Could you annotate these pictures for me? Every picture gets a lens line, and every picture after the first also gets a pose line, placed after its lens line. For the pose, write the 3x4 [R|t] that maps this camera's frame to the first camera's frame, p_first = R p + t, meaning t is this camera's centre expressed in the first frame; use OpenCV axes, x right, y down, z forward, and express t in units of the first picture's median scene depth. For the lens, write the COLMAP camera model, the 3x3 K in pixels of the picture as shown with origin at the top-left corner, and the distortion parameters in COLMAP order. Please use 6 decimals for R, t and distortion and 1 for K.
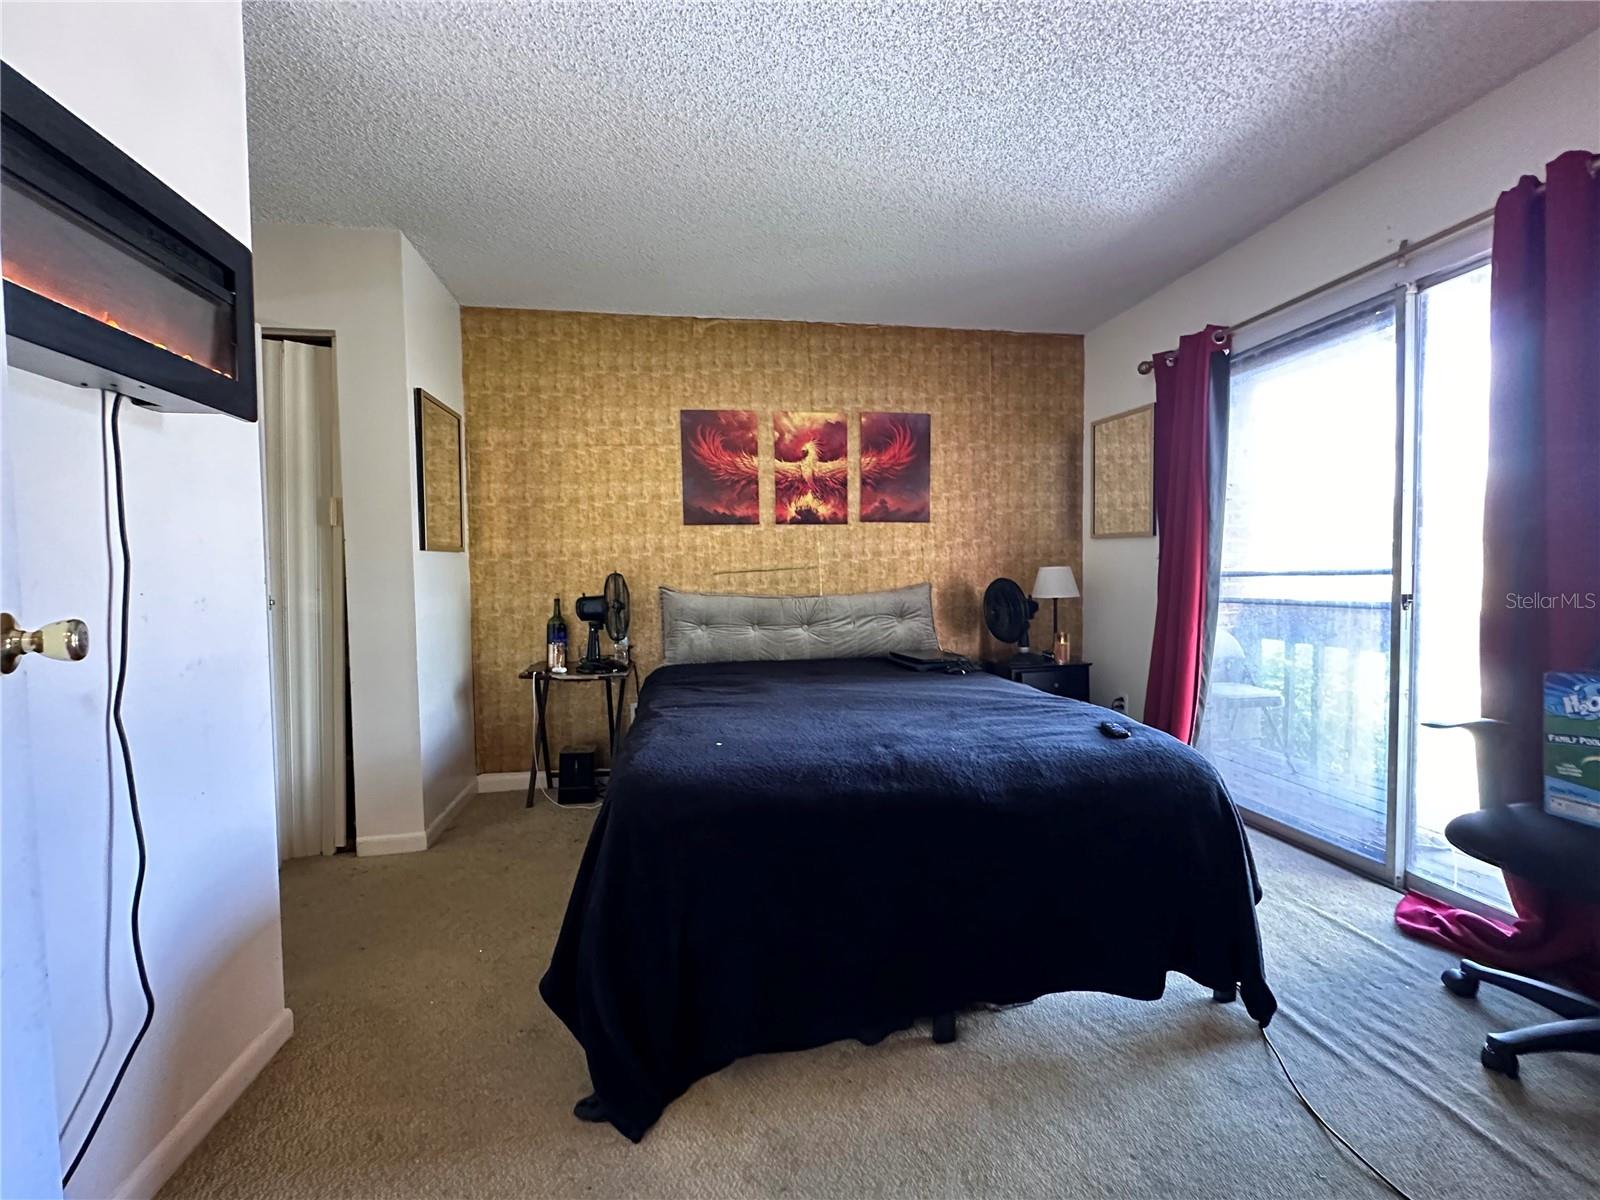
lens RADIAL K [[637.8, 0, 800.0], [0, 637.8, 600.0], [0, 0, 1]] dist [-0.012829, -0.000377]
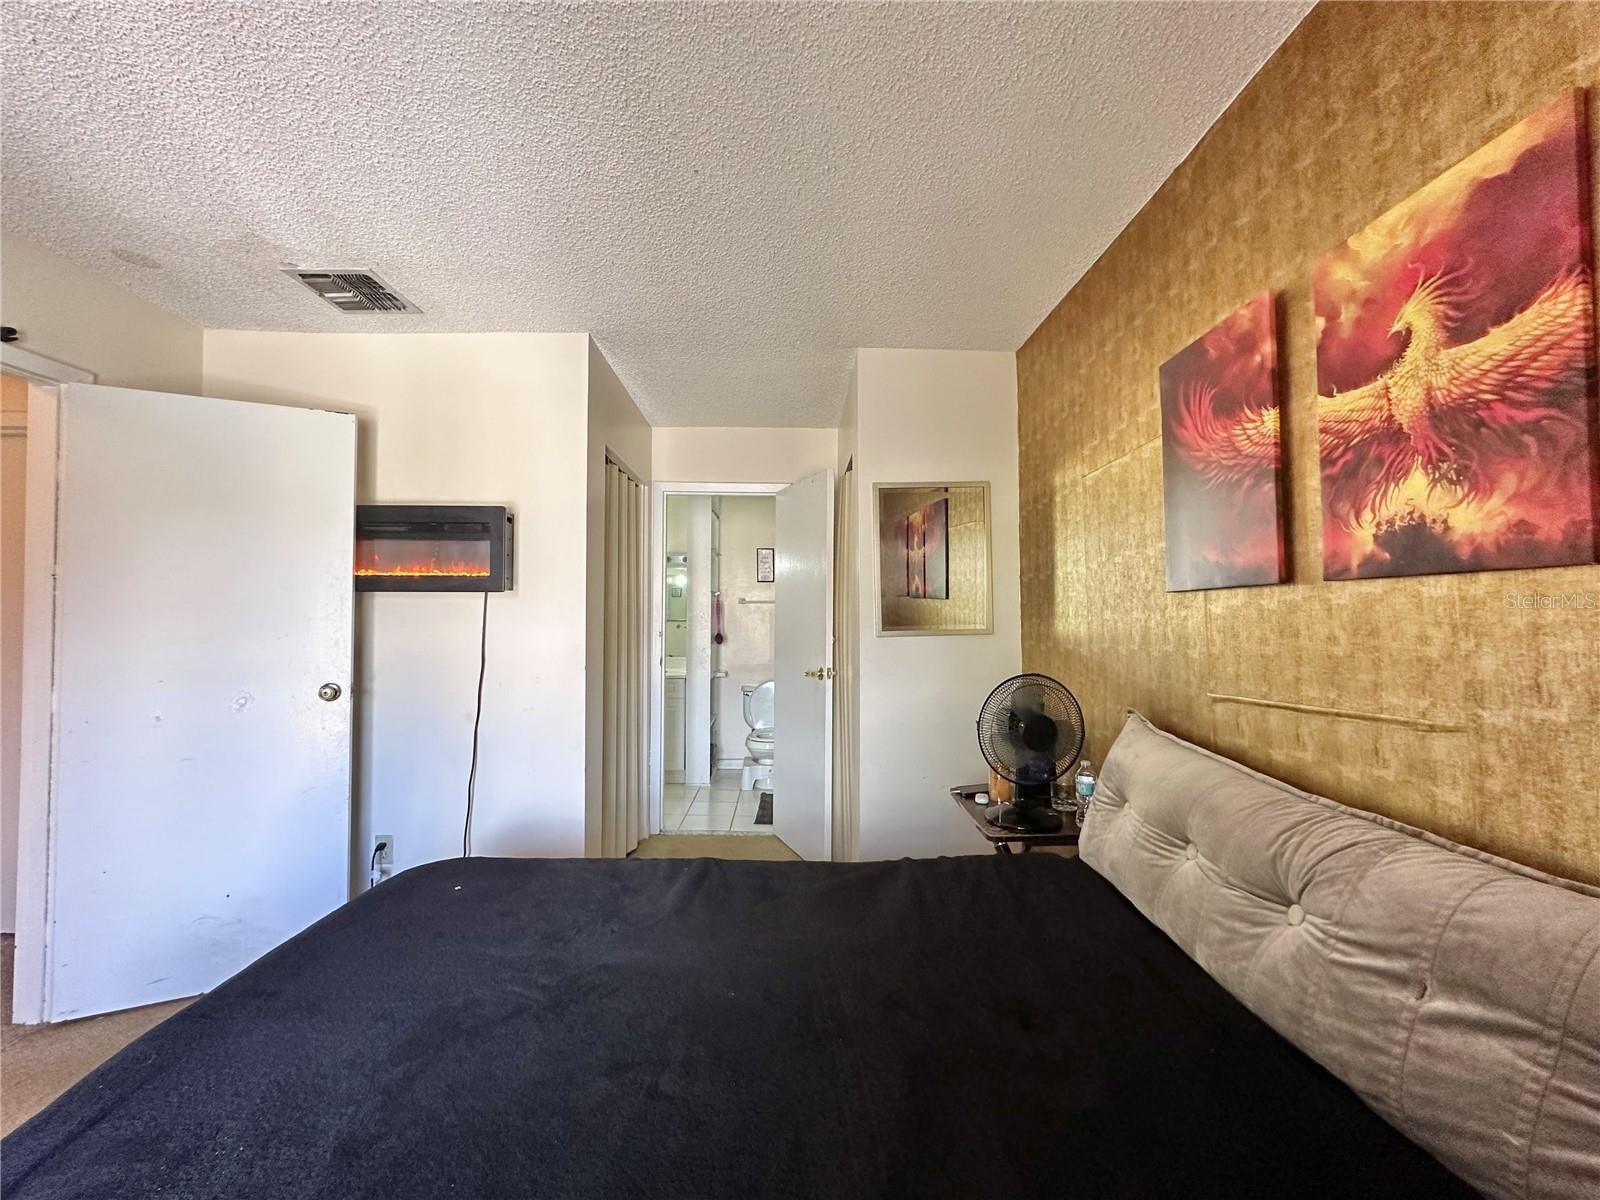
lens RADIAL K [[637.8, 0, 800.0], [0, 637.8, 600.0], [0, 0, 1]] dist [-0.012829, -0.000377]
pose [[-0.154456, -0.010018, -0.987949, 0.340880], [-0.038951, 0.999233, -0.004043, -0.096418], [0.987232, 0.037857, -0.154727, 0.772021]]
